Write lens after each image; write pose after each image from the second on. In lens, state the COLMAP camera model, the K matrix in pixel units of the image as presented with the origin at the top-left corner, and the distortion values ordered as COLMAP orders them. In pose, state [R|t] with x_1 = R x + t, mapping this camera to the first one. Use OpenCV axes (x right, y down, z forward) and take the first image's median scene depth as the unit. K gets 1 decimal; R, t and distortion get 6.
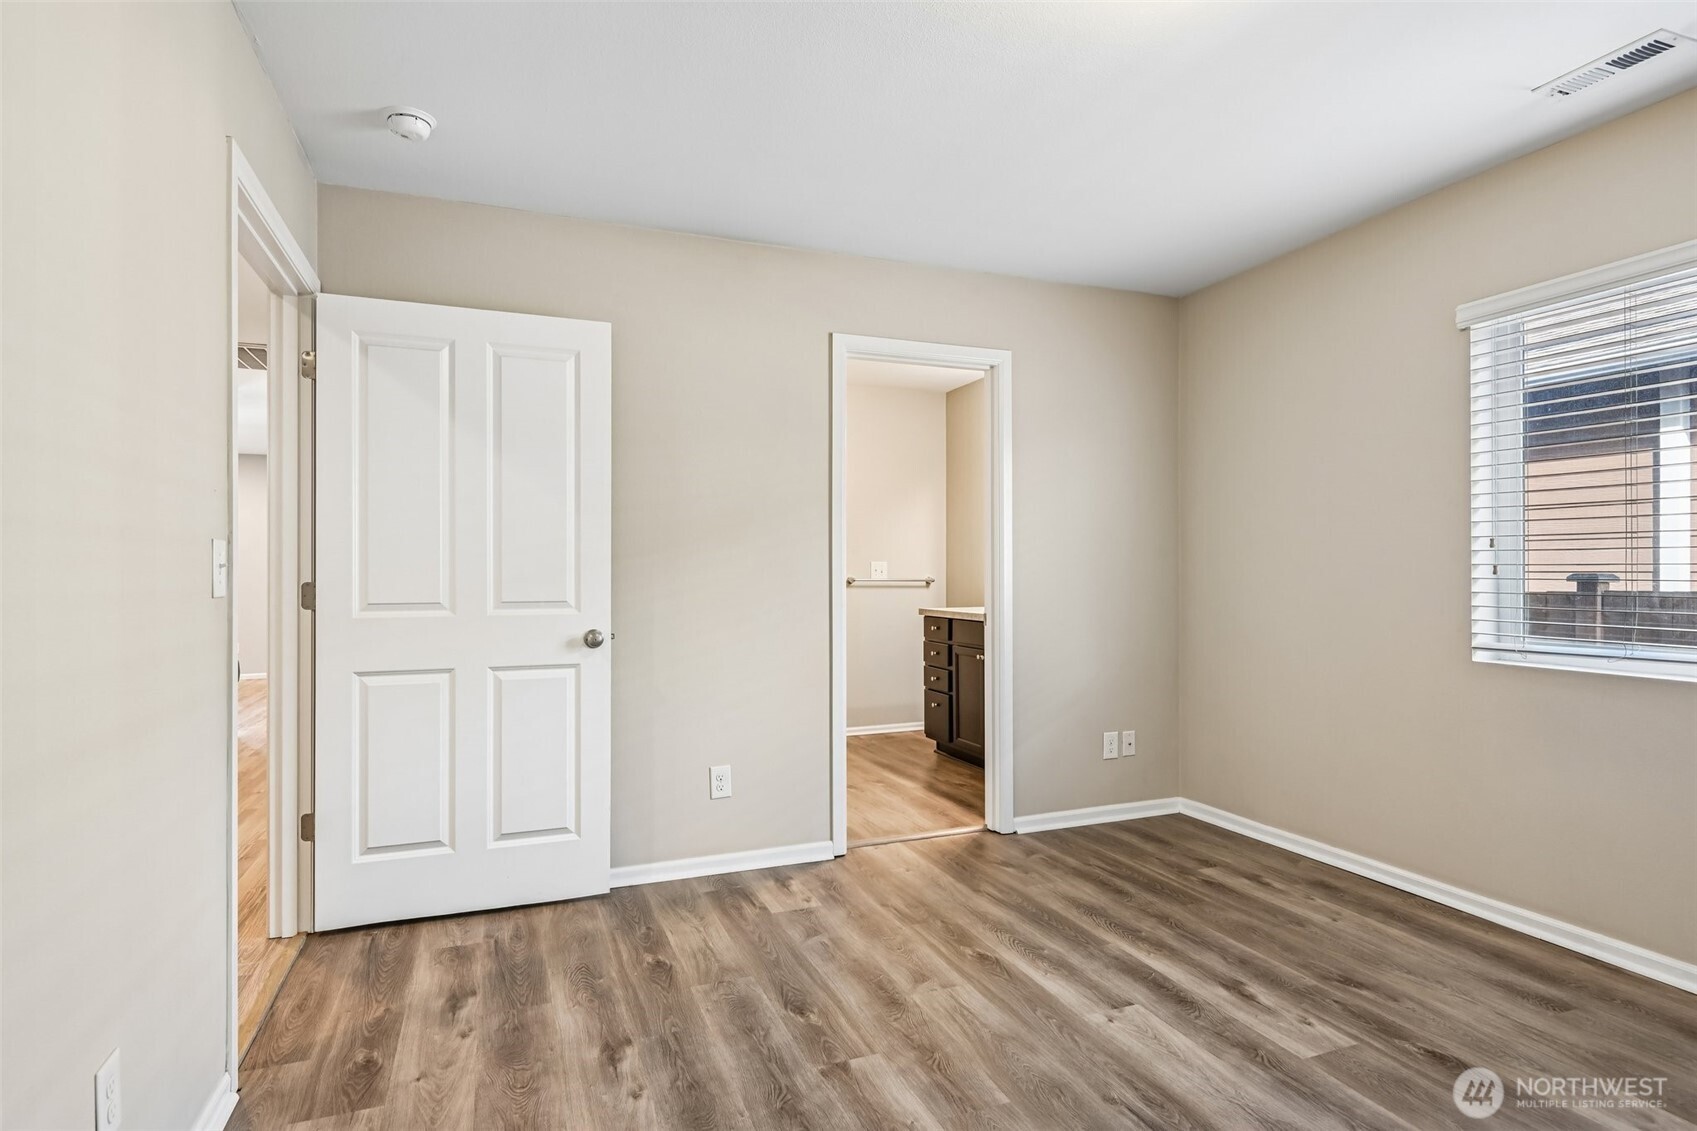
lens RADIAL K [[895.0, 0, 841.9], [0, 895.0, 553.7], [0, 0, 1]] dist [0.000006, 0.000315]
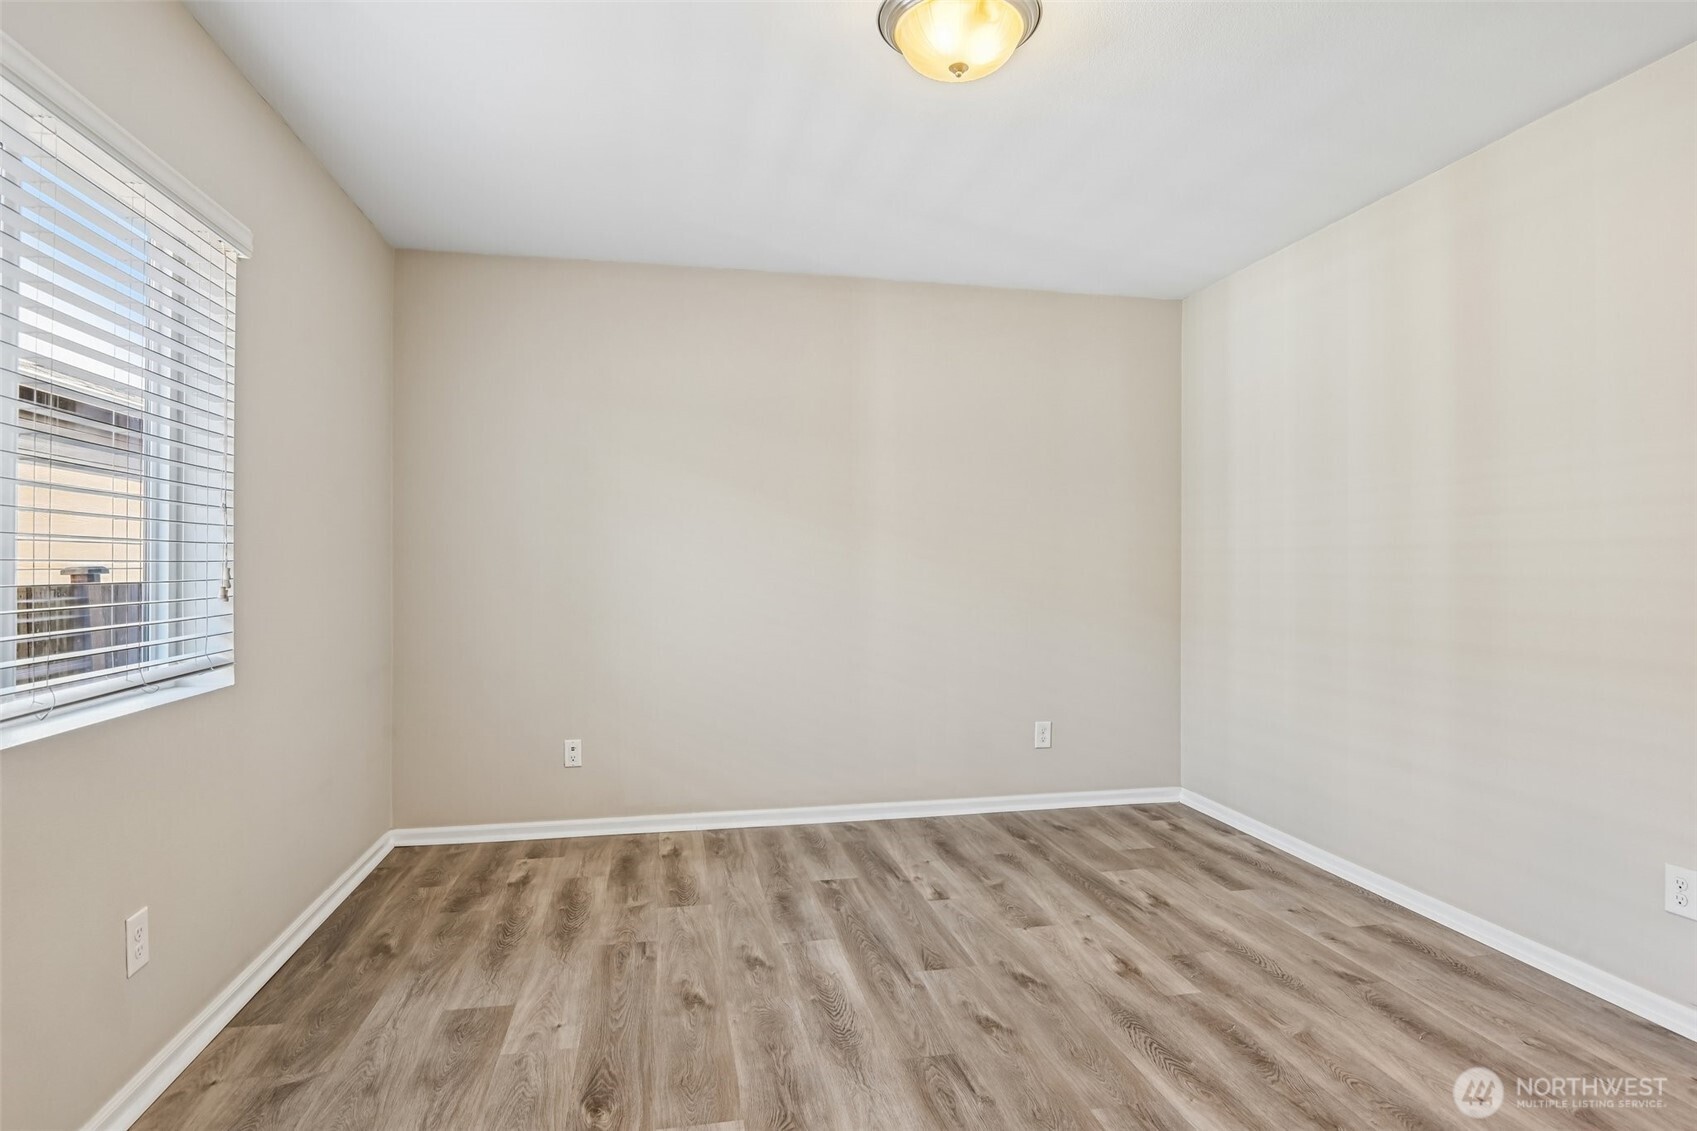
lens RADIAL K [[895.0, 0, 849.5], [0, 895.0, 567.2], [0, 0, 1]] dist [0.000006, 0.000315]
pose [[-0.985810, -0.001612, 0.167857, 0.185116], [-0.003957, 0.999899, -0.013635, 0.019884], [-0.167818, -0.014106, -0.985717, 1.311699]]
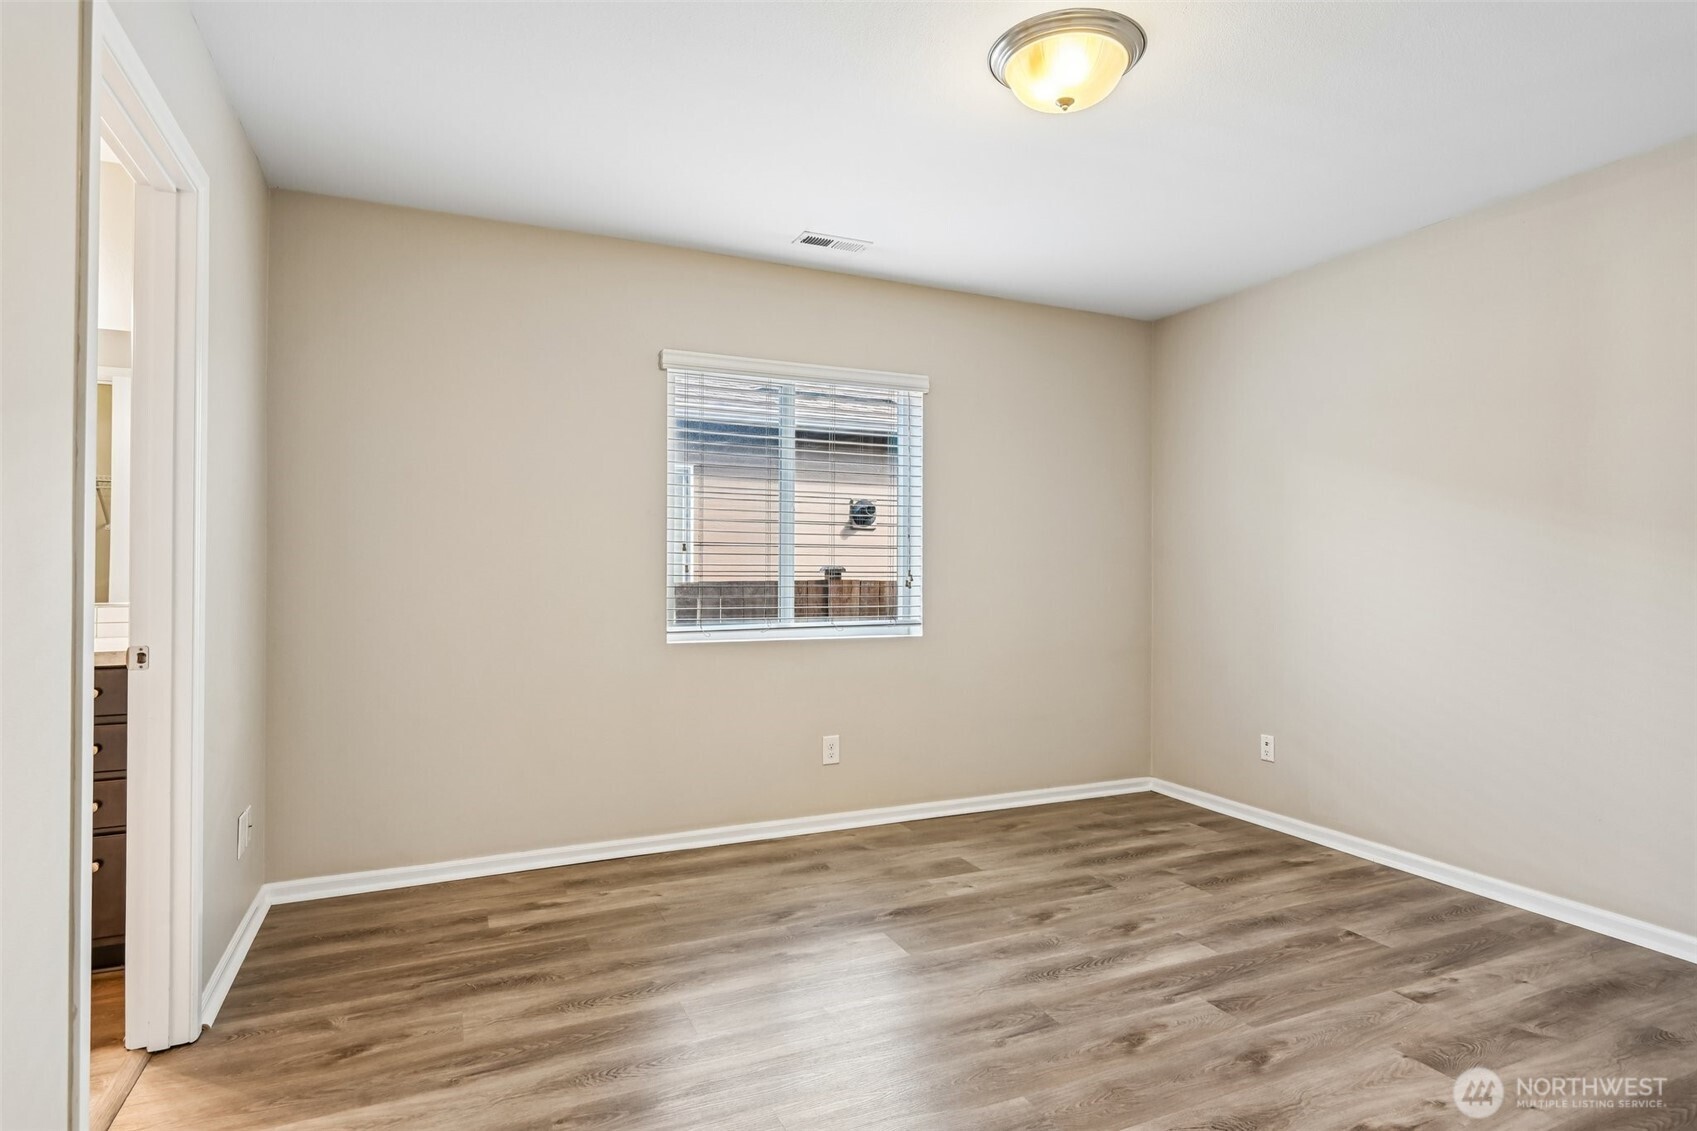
lens RADIAL K [[895.0, 0, 860.3], [0, 895.0, 574.6], [0, 0, 1]] dist [0.000006, 0.000315]
pose [[-0.064446, -0.005895, 0.997904, -0.522019], [-0.021383, 0.999761, 0.004525, 0.014796], [-0.997692, -0.021046, -0.064557, 0.818761]]
